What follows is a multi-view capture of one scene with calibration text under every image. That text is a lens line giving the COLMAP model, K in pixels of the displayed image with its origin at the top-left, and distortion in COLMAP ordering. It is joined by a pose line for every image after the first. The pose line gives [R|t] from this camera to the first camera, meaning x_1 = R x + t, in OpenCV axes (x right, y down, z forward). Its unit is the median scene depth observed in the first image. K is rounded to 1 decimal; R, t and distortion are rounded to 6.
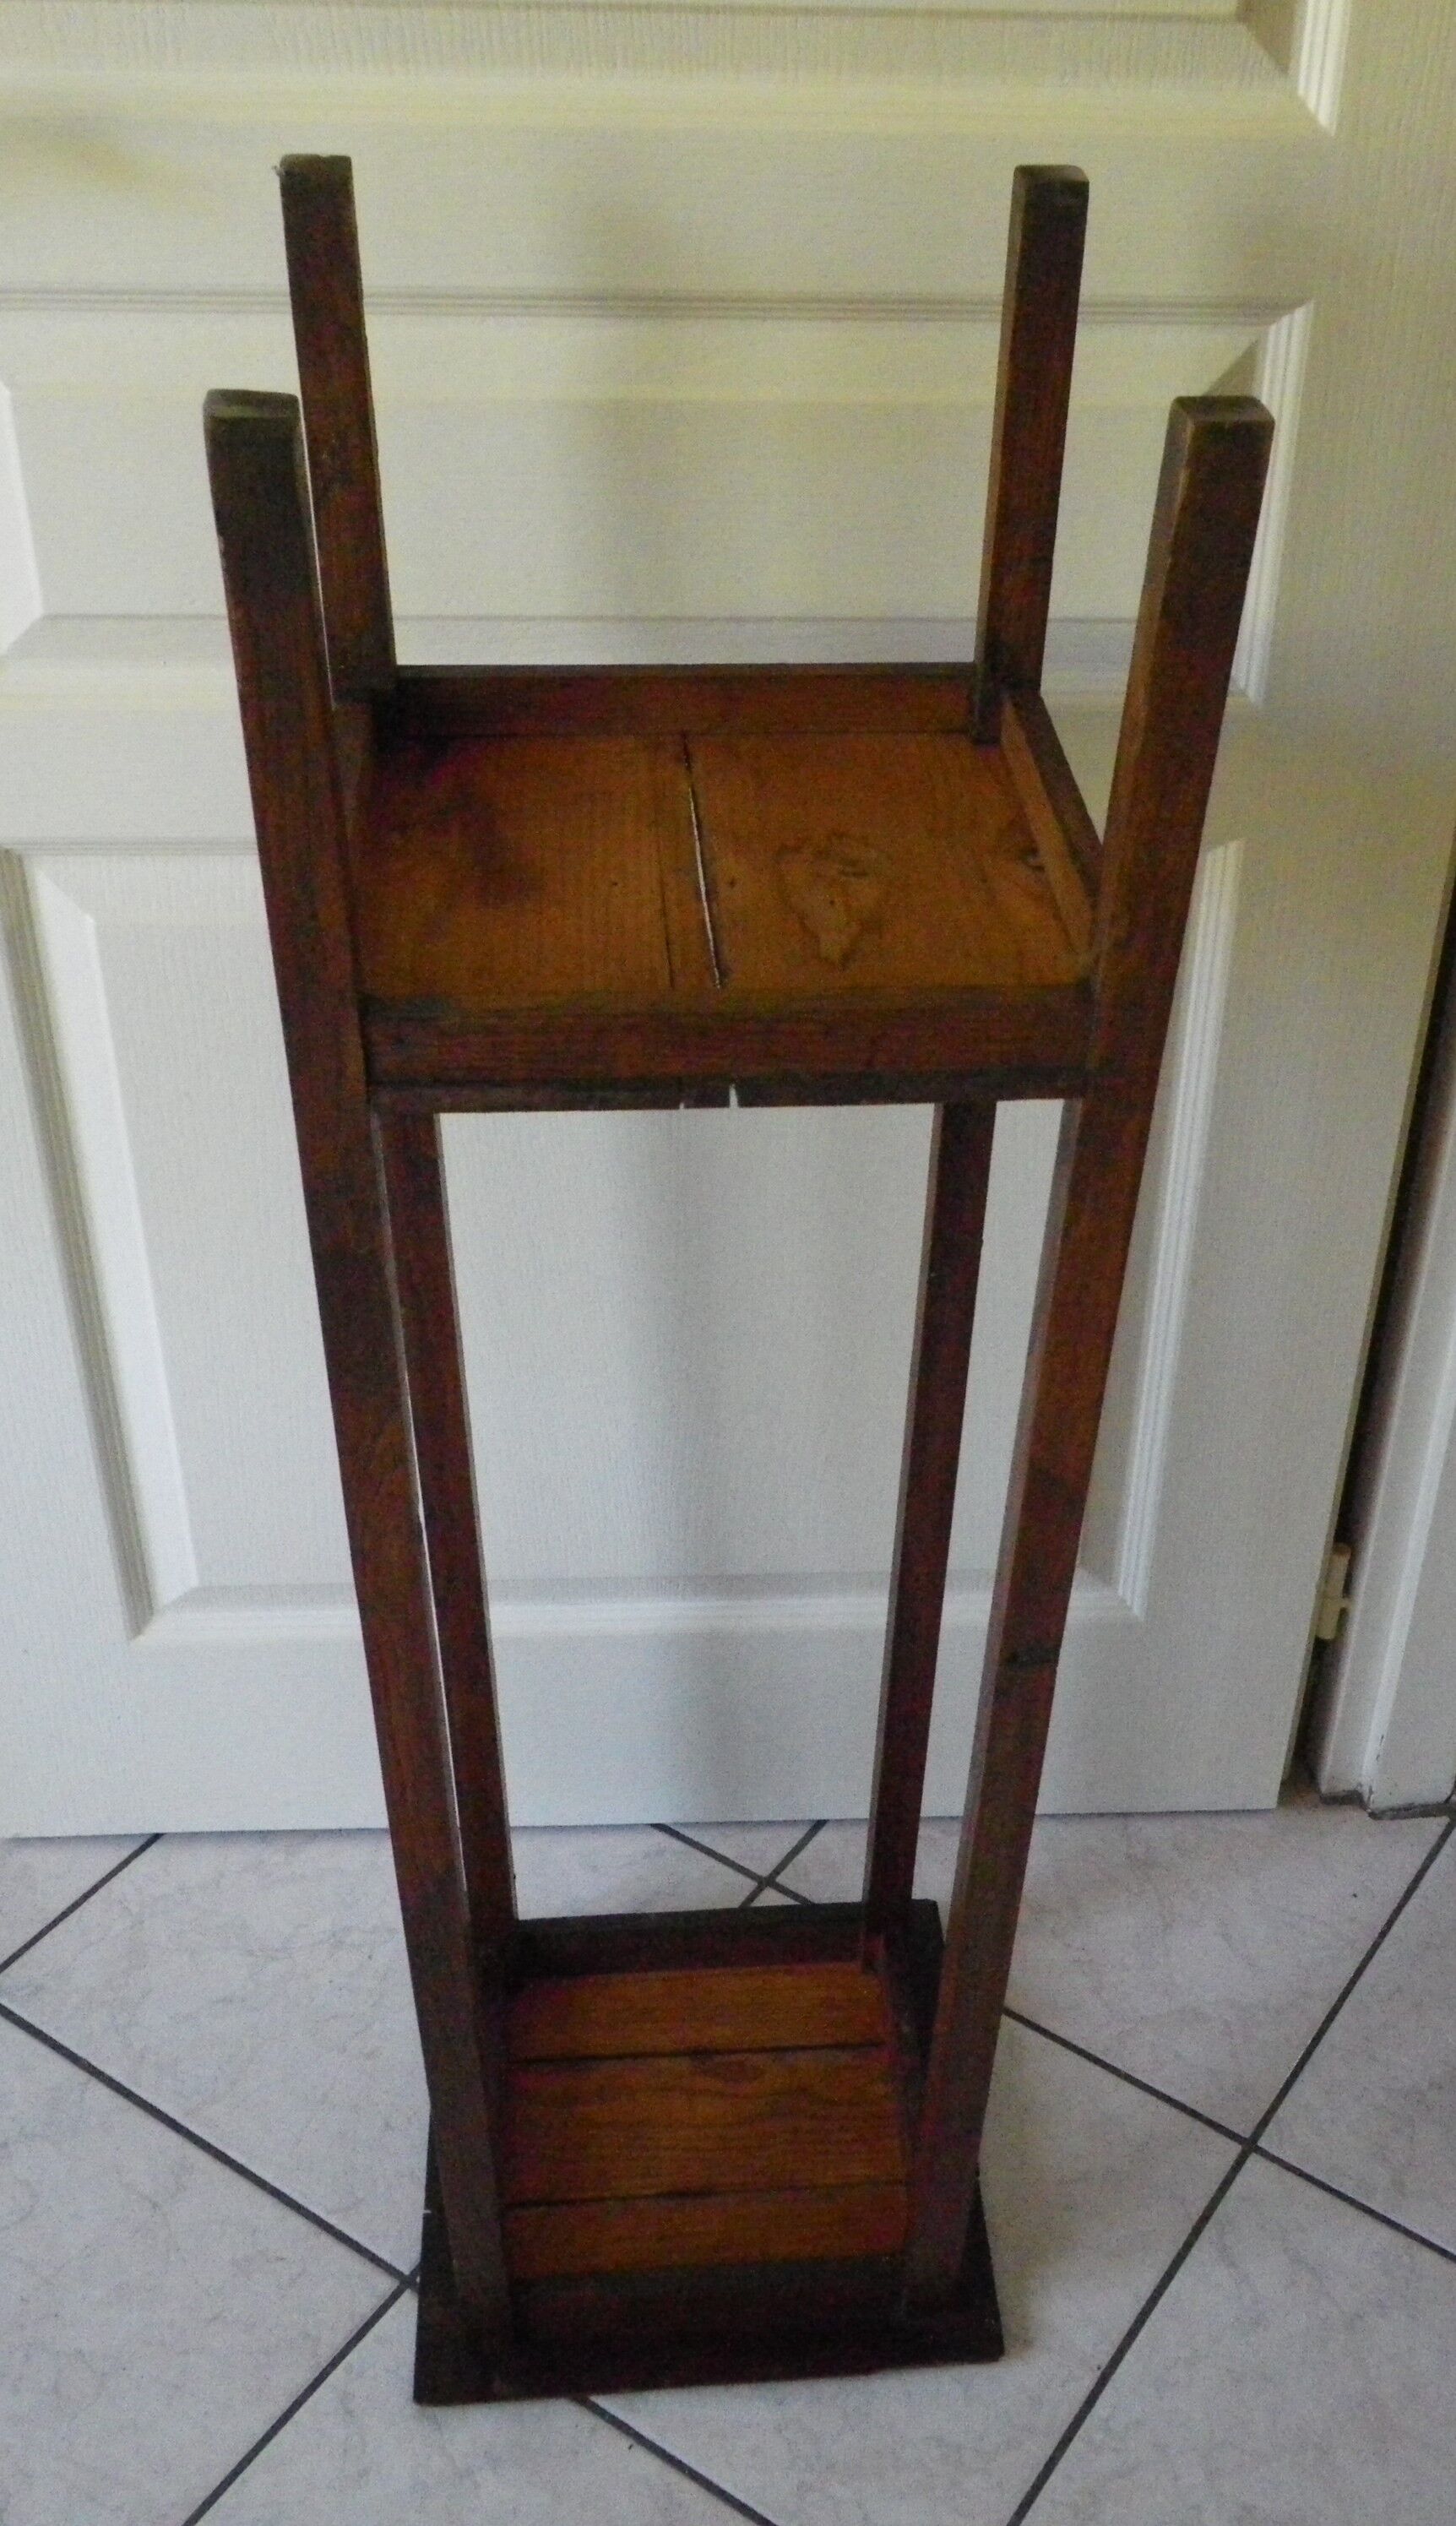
lens RADIAL K [[2596.9, 0, 869.2], [0, 2596.9, 1256.6], [0, 0, 1]] dist [0.003667, 0.000000]
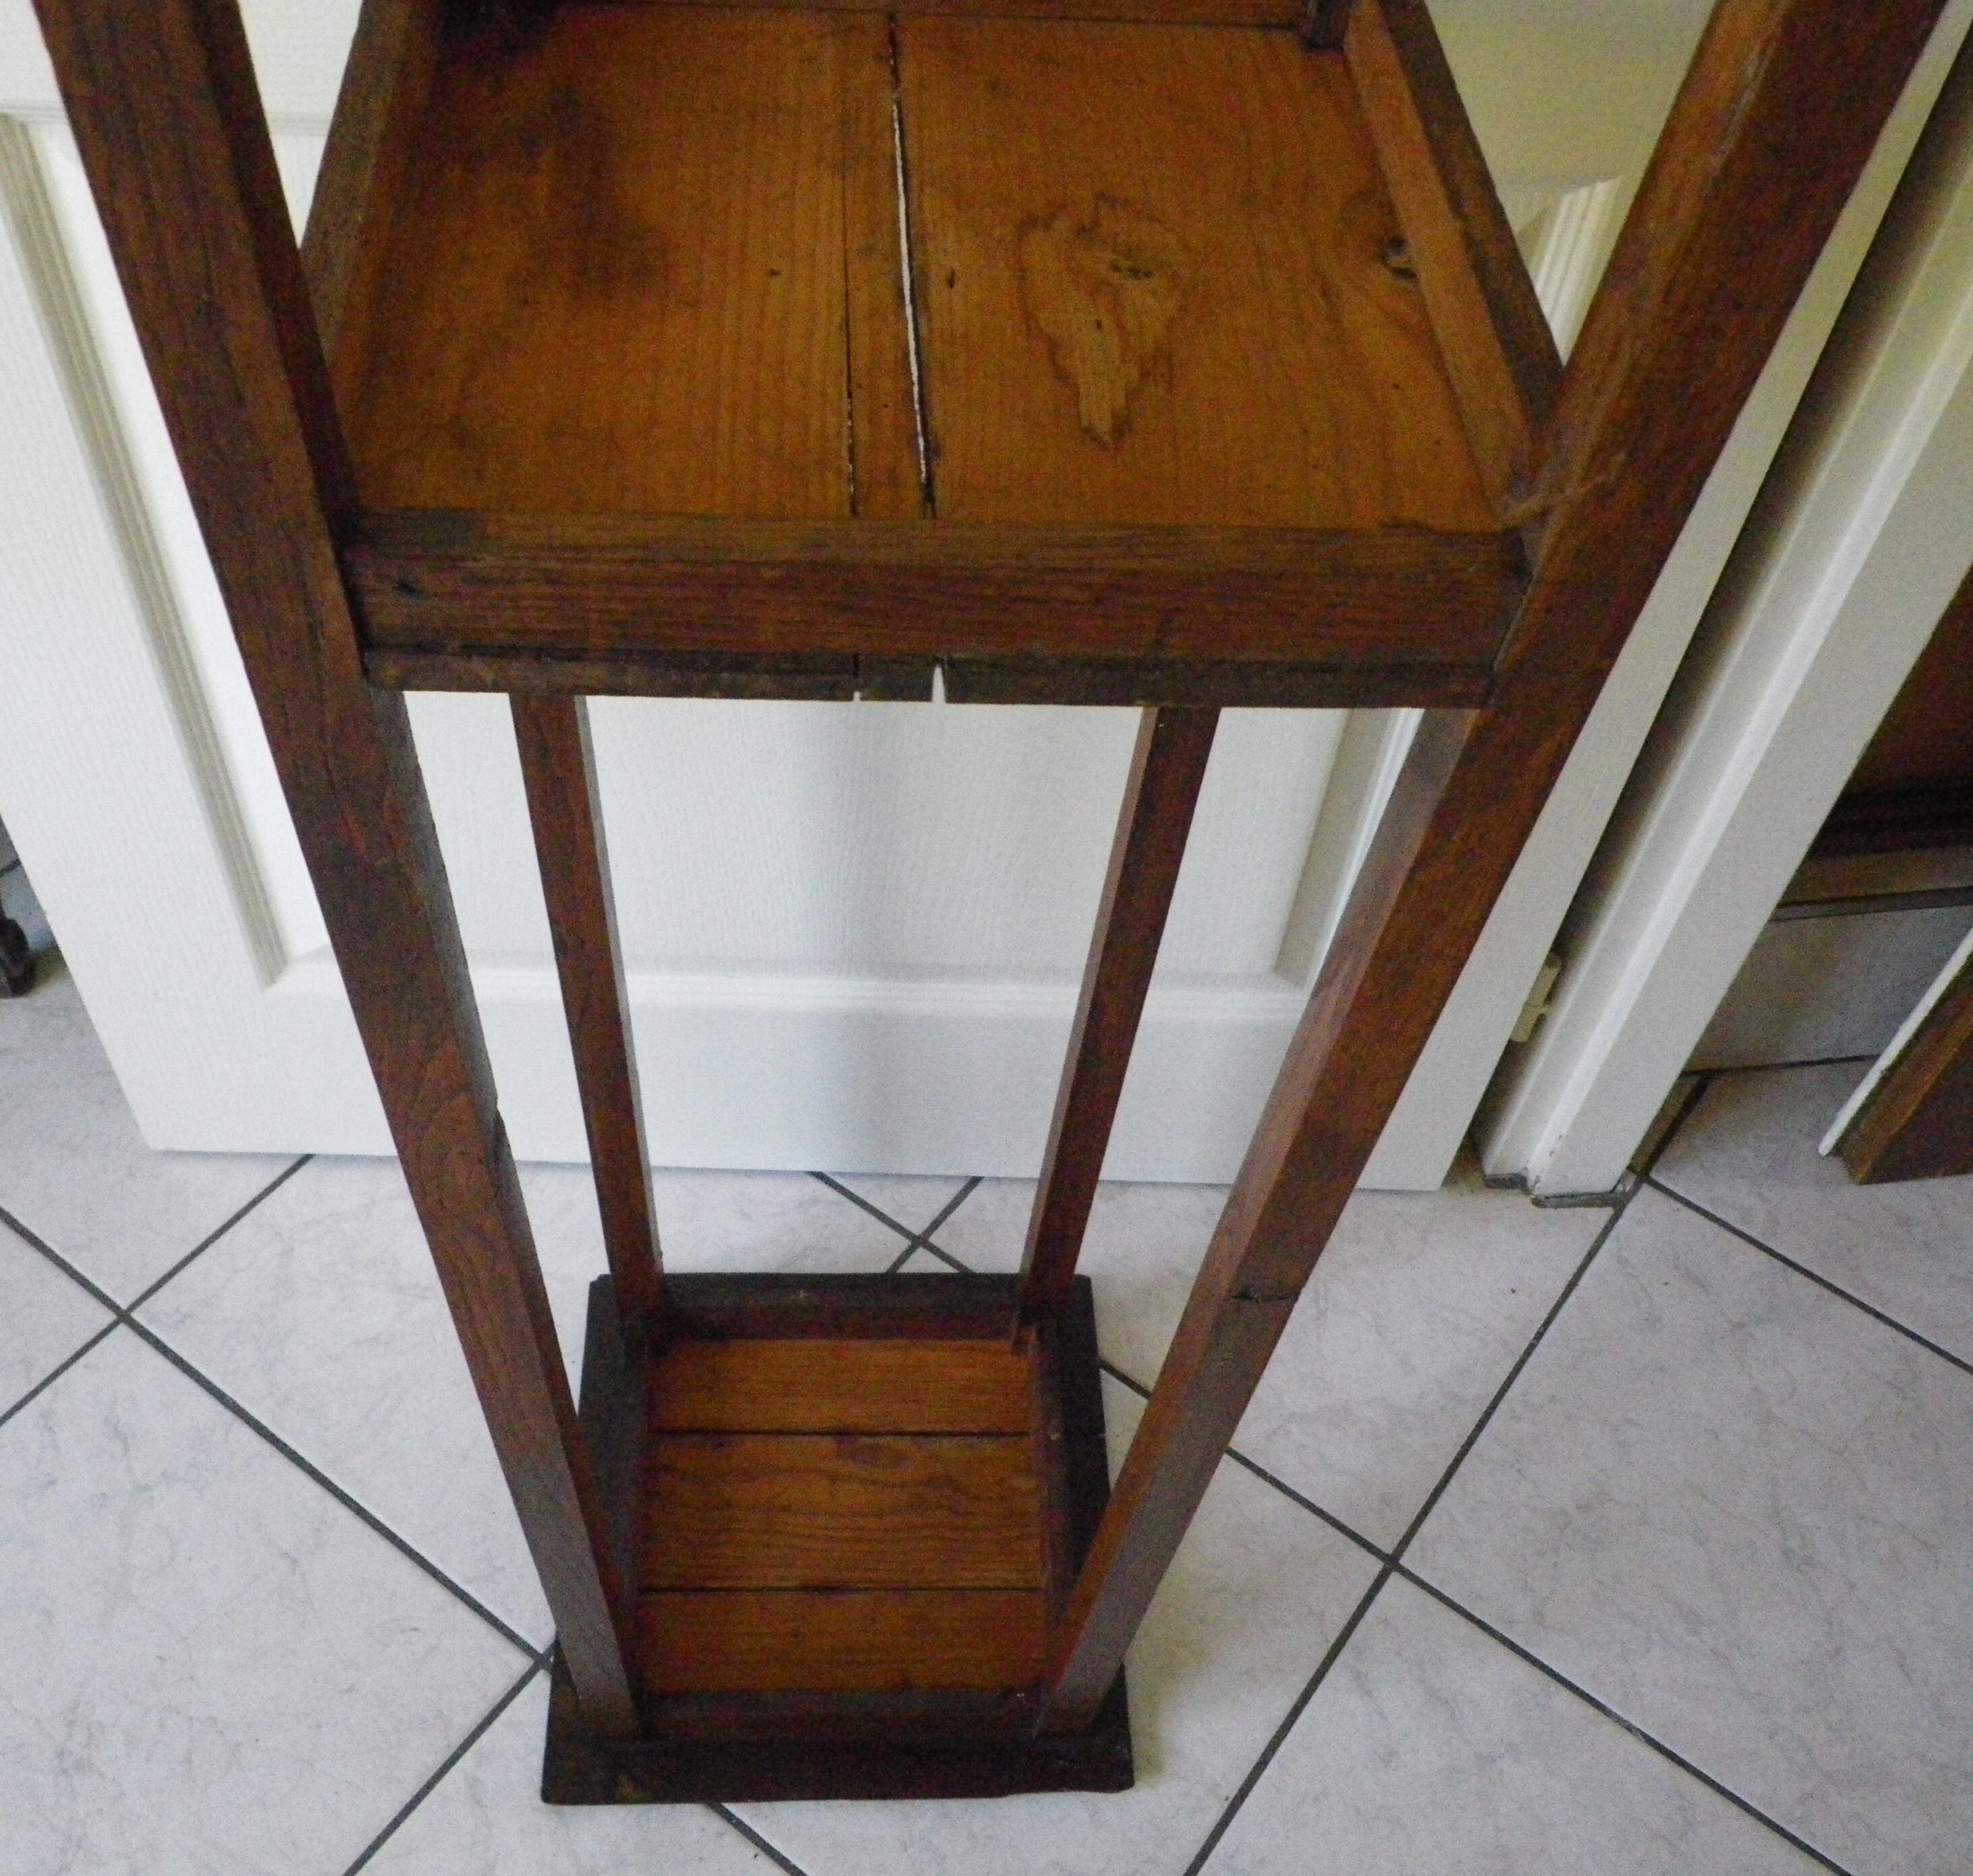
lens RADIAL K [[2080.6, 0, 937.6], [0, 2080.6, 1001.0], [0, 0, 1]] dist [-0.000640, 0.000000]
pose [[0.997582, 0.064804, -0.025106, -0.021899], [-0.055106, 0.957707, 0.282418, -0.083614], [0.042346, -0.280351, 0.958963, 0.309474]]
